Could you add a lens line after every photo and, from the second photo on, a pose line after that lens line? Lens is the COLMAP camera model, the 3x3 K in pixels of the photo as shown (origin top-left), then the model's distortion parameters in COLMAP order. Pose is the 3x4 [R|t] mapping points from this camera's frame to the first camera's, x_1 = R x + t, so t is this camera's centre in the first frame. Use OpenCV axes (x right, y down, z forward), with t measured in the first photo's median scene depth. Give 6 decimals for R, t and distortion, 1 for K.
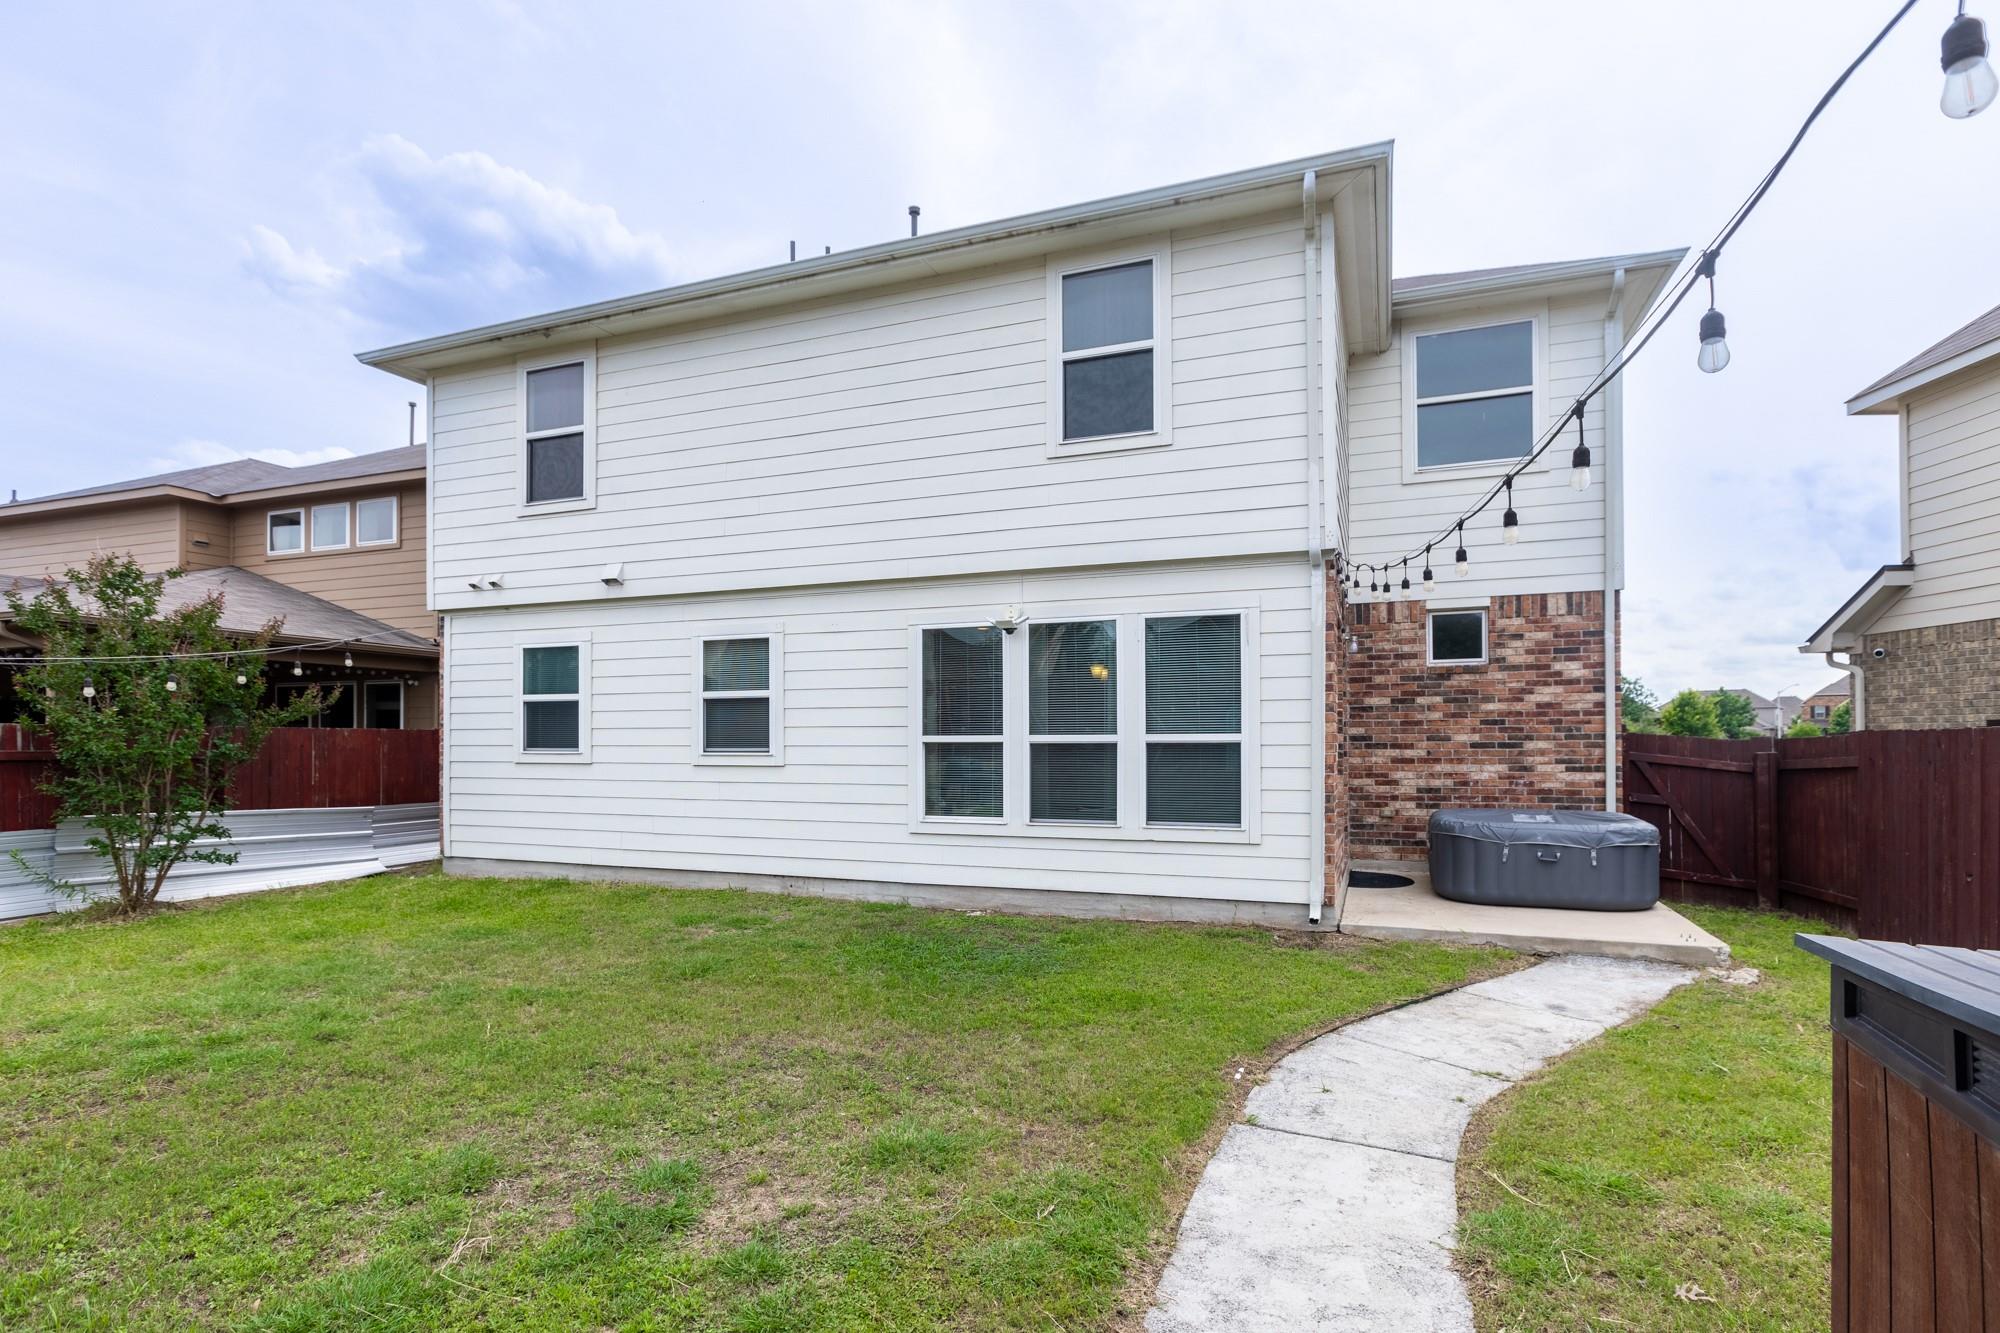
lens RADIAL K [[803.4, 0, 1000.3], [0, 803.4, 669.7], [0, 0, 1]] dist [0.000520, -0.000217]
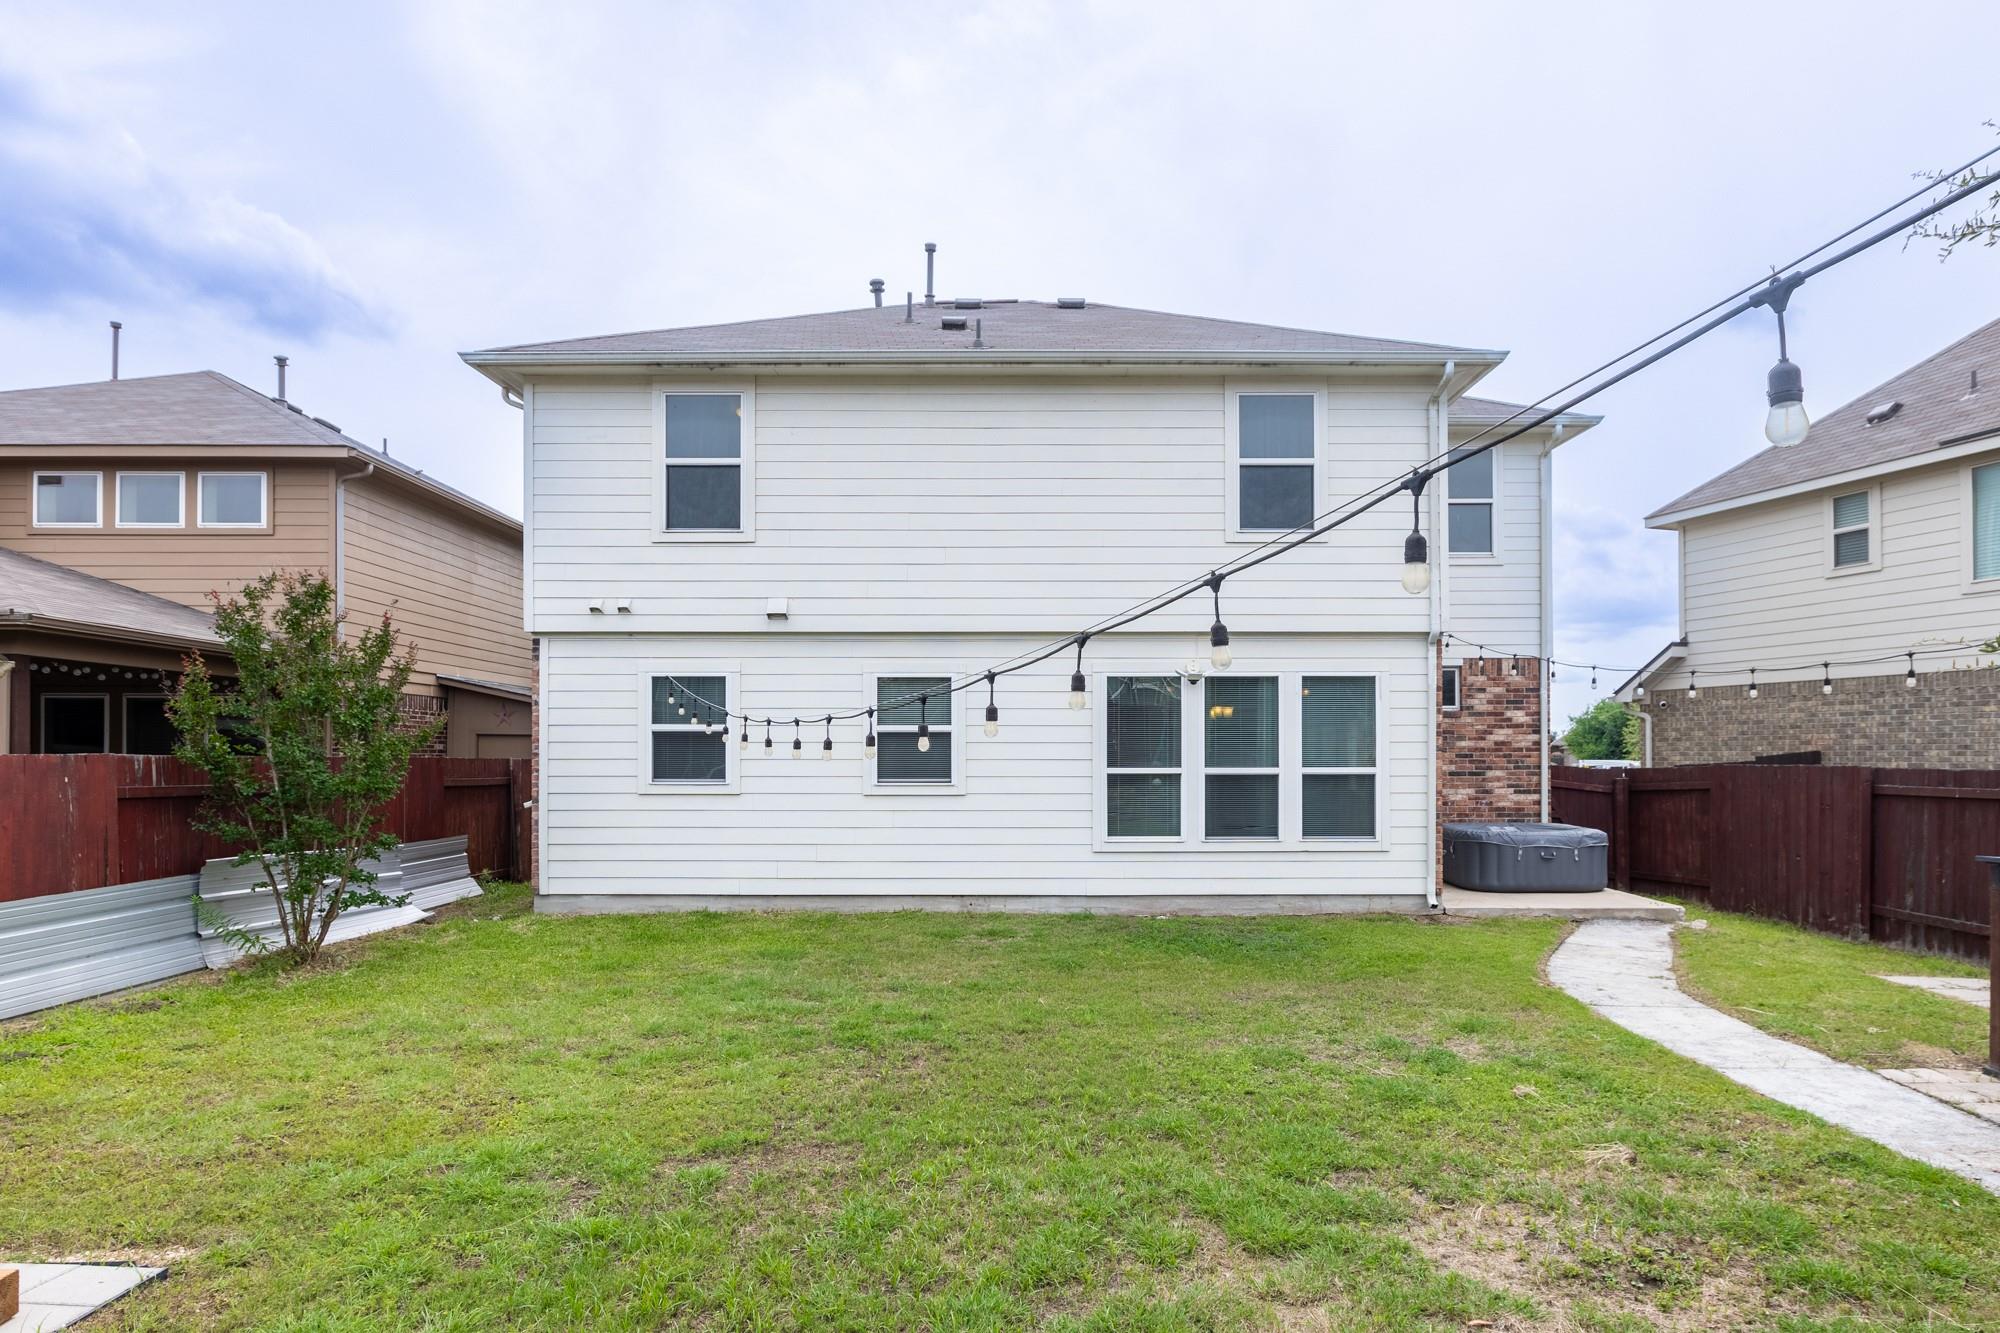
lens RADIAL K [[889.4, 0, 997.5], [0, 889.4, 674.0], [0, 0, 1]] dist [-0.000844, 0.000600]
pose [[0.958597, 0.029275, 0.283259, -0.571583], [-0.026239, 0.999550, -0.014507, -0.028571], [-0.283556, 0.006474, 0.958934, -0.176612]]
